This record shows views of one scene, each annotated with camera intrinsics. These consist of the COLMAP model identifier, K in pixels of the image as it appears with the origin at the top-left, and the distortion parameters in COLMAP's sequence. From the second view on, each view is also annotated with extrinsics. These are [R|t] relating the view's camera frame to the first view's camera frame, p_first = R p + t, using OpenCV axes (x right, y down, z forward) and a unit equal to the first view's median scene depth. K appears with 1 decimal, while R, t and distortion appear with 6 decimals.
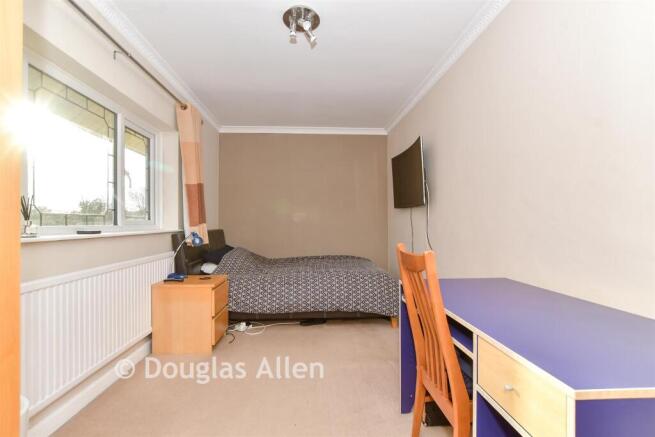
lens RADIAL K [[302.4, 0, 326.9], [0, 302.4, 218.6], [0, 0, 1]] dist [0.000012, 0.000001]
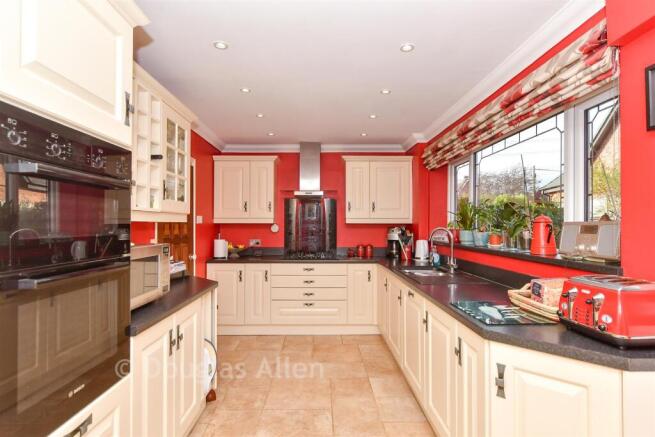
lens RADIAL K [[340.6, 0, 327.0], [0, 340.6, 220.8], [0, 0, 1]] dist [0.000006, -0.000006]
pose [[-0.998880, 0.002388, 0.047253, -0.156749], [0.001529, 0.999833, -0.018204, -0.056518], [-0.047289, -0.018111, -0.998717, 2.101979]]
